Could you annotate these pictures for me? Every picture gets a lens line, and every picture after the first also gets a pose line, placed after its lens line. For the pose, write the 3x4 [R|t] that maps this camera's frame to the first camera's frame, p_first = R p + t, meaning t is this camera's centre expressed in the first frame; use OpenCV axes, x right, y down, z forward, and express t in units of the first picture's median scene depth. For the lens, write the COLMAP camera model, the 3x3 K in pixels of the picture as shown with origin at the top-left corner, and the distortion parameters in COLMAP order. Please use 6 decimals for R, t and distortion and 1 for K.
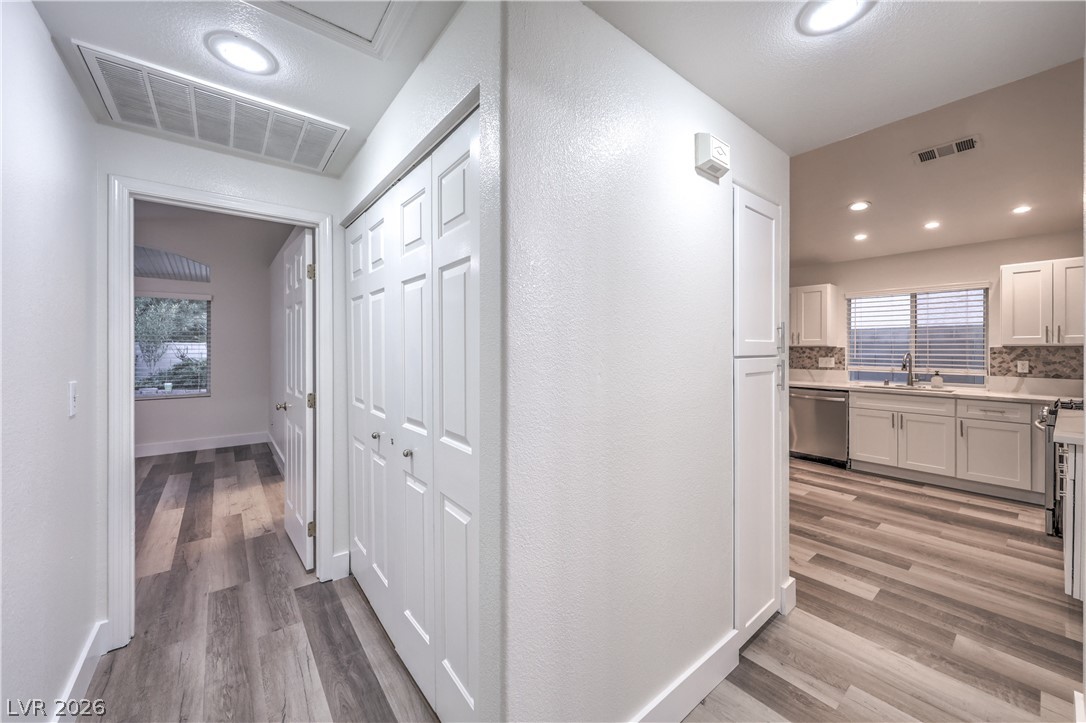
lens RADIAL K [[406.1, 0, 542.7], [0, 406.1, 347.1], [0, 0, 1]] dist [-0.001803, -0.000129]
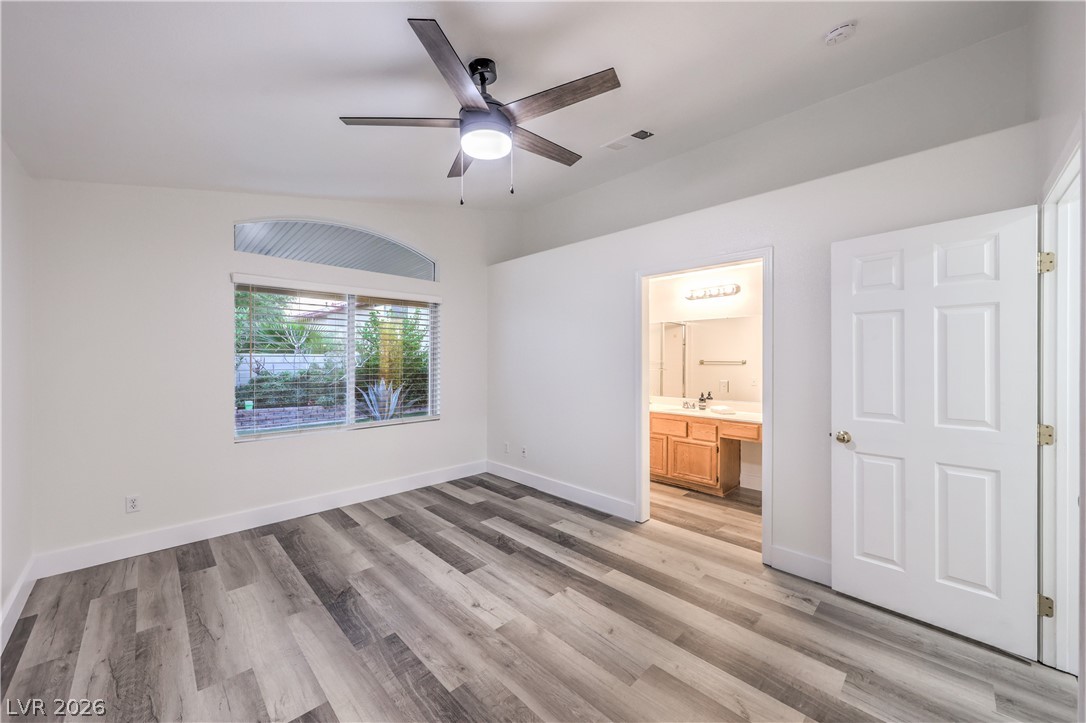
lens RADIAL K [[406.1, 0, 542.7], [0, 406.1, 347.1], [0, 0, 1]] dist [-0.001803, -0.000129]
pose [[0.994349, 0.003217, 0.106112, -3.309042], [-0.000415, 0.999651, -0.026415, -0.020103], [-0.106160, 0.026222, 0.994003, 0.714110]]
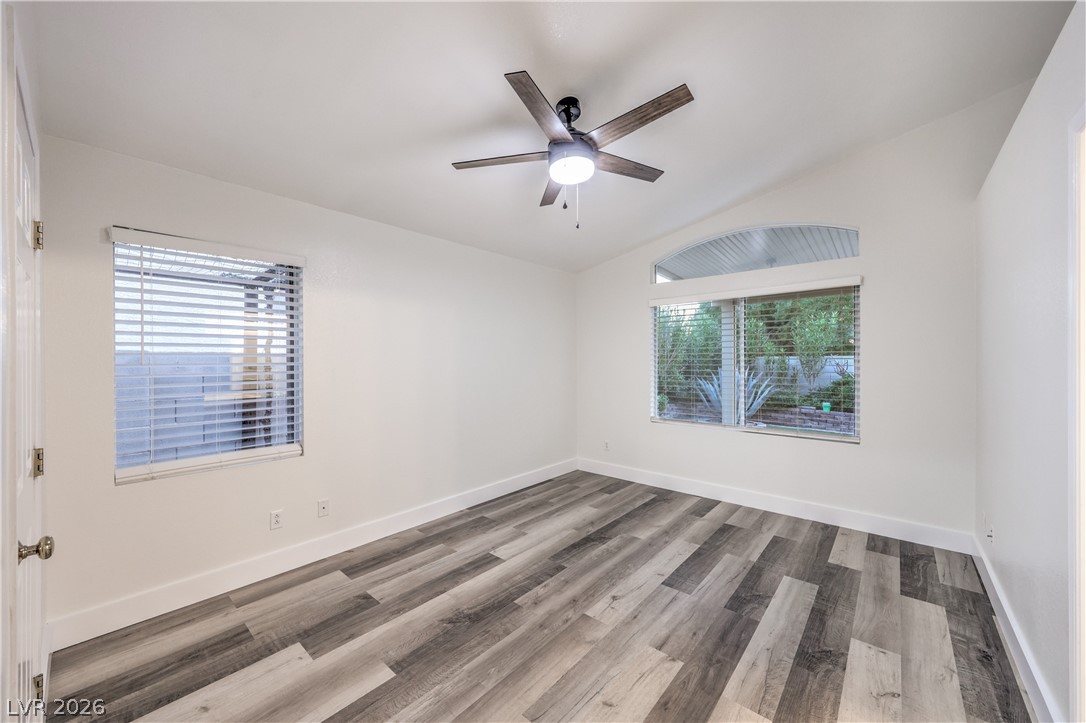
lens RADIAL K [[408.2, 0, 543.0], [0, 408.2, 361.5], [0, 0, 1]] dist [-0.000444, -0.000023]
pose [[0.184529, 0.002129, -0.982825, -1.458160], [0.001641, 0.999996, 0.002474, -0.023722], [0.982826, -0.002070, 0.184525, 1.999936]]
